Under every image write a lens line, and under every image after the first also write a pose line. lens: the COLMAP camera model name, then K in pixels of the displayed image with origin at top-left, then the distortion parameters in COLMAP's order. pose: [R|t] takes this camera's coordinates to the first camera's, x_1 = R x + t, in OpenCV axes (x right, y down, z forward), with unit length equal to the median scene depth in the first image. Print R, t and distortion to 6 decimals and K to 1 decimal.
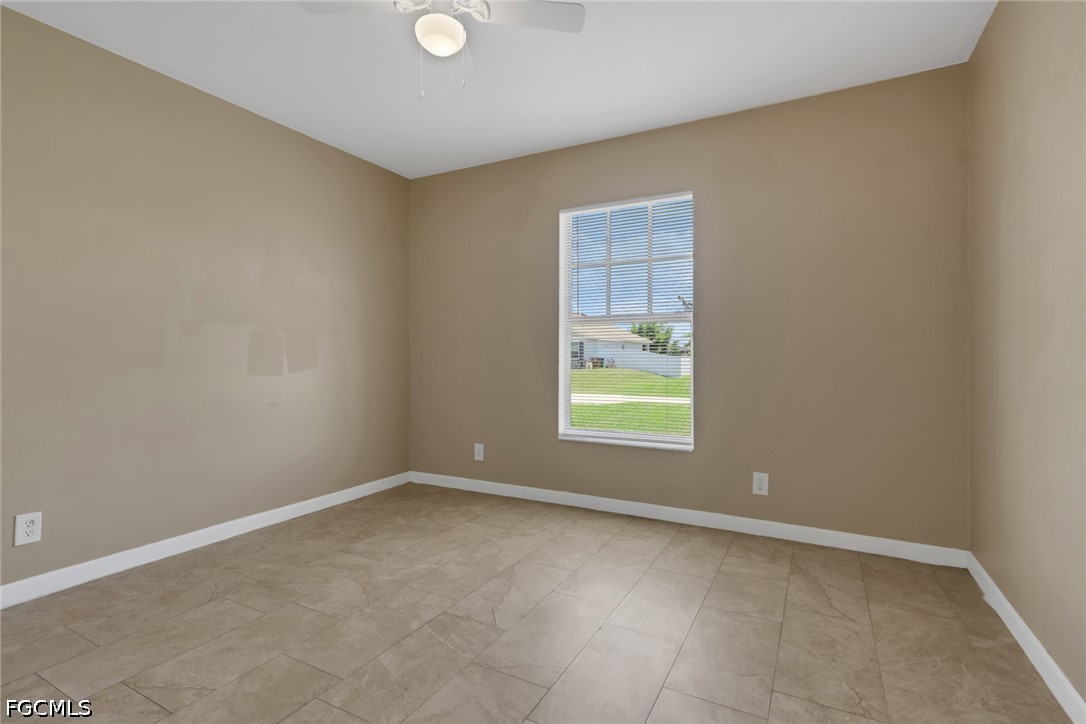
lens RADIAL K [[509.1, 0, 539.6], [0, 509.1, 364.1], [0, 0, 1]] dist [-0.000386, 0.000193]
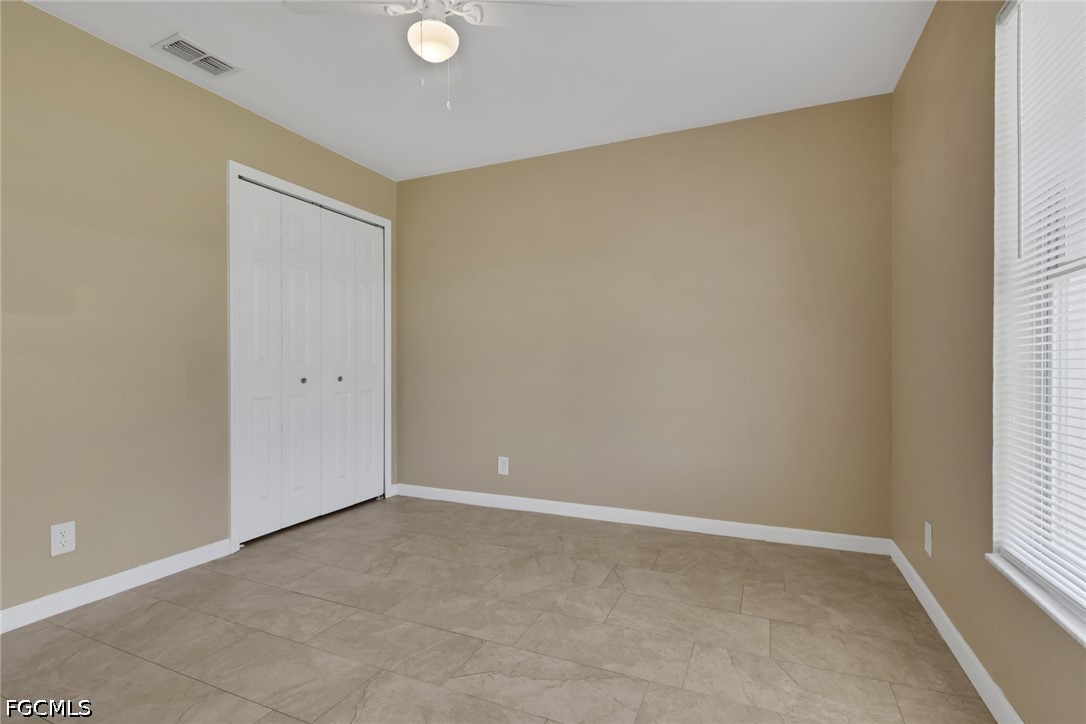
lens RADIAL K [[509.1, 0, 539.6], [0, 509.1, 364.1], [0, 0, 1]] dist [-0.000386, 0.000193]
pose [[0.092805, -0.001753, -0.995683, 0.628397], [-0.013049, 0.999910, -0.002977, -0.016426], [0.995599, 0.013269, 0.092774, 0.838514]]
